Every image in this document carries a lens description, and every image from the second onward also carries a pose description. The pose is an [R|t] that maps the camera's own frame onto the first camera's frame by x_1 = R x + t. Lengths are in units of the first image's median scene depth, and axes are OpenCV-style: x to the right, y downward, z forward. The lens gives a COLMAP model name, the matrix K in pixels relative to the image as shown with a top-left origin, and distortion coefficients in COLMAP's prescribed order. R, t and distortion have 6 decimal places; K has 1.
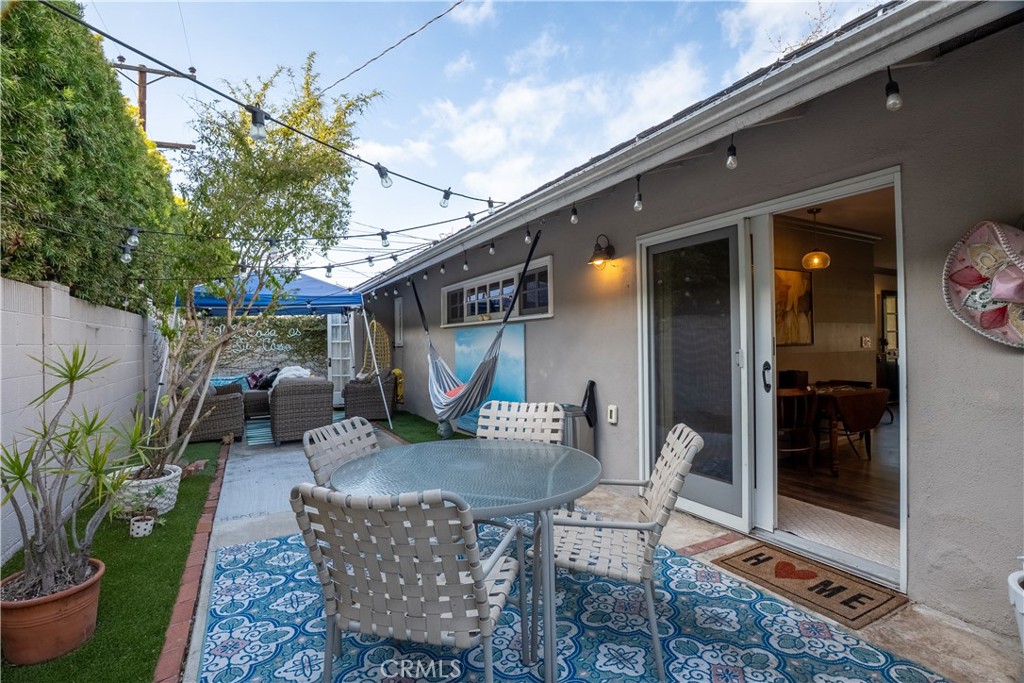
lens RADIAL K [[486.5, 0, 510.2], [0, 486.5, 343.2], [0, 0, 1]] dist [-0.001682, 0.001435]
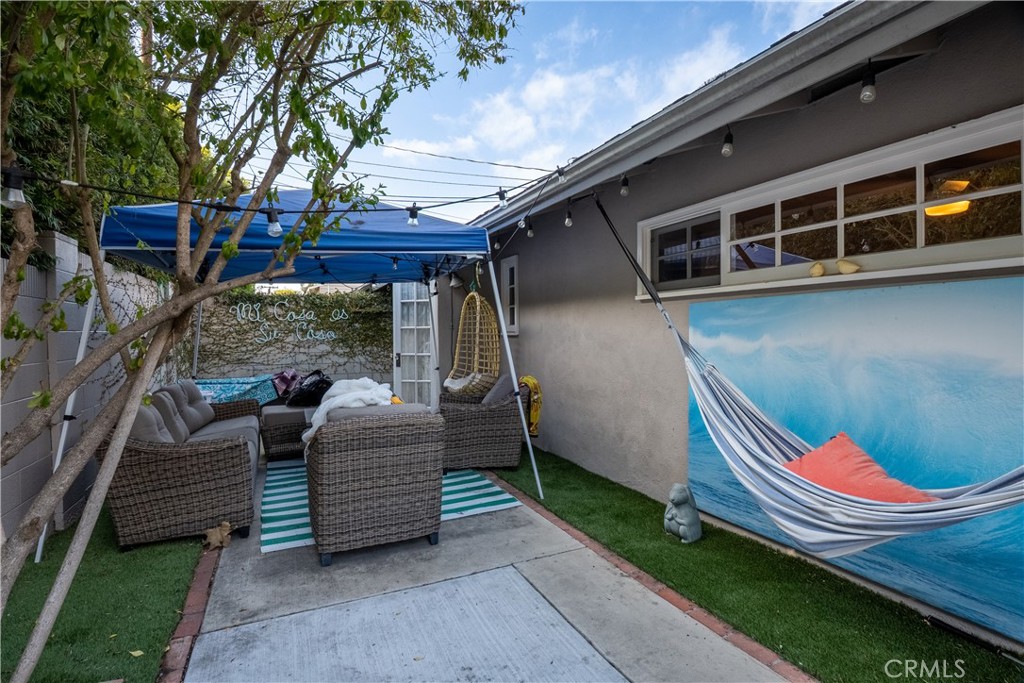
lens RADIAL K [[517.2, 0, 512.0], [0, 517.2, 341.5], [0, 0, 1]] dist [-0.000646, 0.000229]
pose [[0.996753, 0.011289, -0.079729, -0.503876], [-0.009875, 0.999787, 0.018108, 0.003771], [0.079916, -0.017262, 0.996652, 1.016599]]
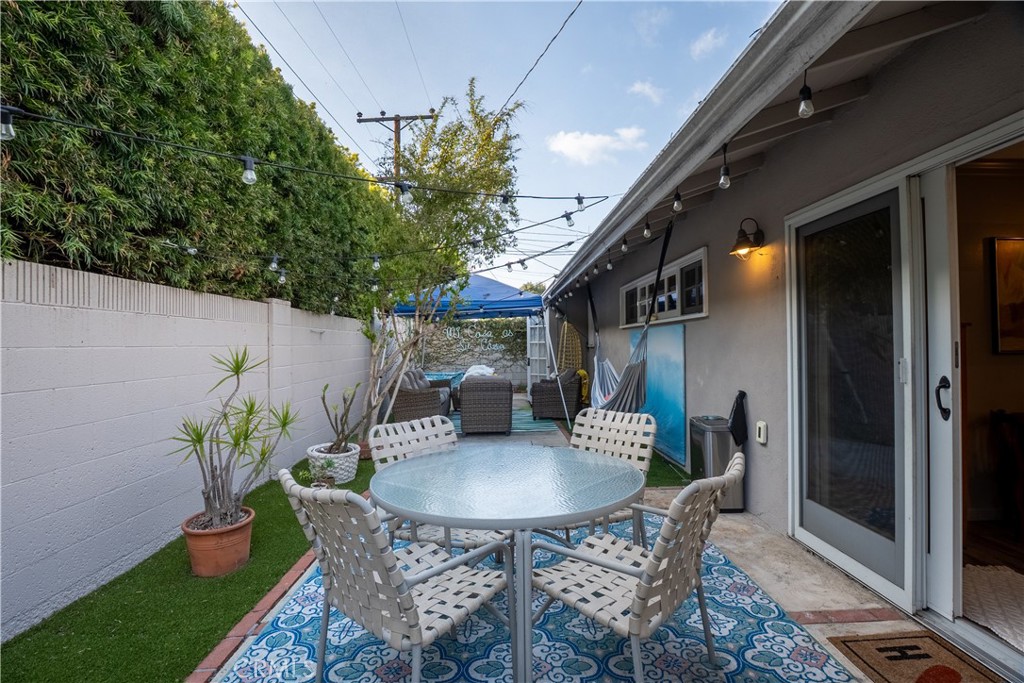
lens RADIAL K [[488.4, 0, 514.0], [0, 488.4, 344.2], [0, 0, 1]] dist [-0.003185, 0.001106]
pose [[0.898280, 0.005321, -0.439392, 0.218598], [-0.004395, 0.999985, 0.003125, -0.006884], [0.439402, -0.000876, 0.898290, 0.074069]]
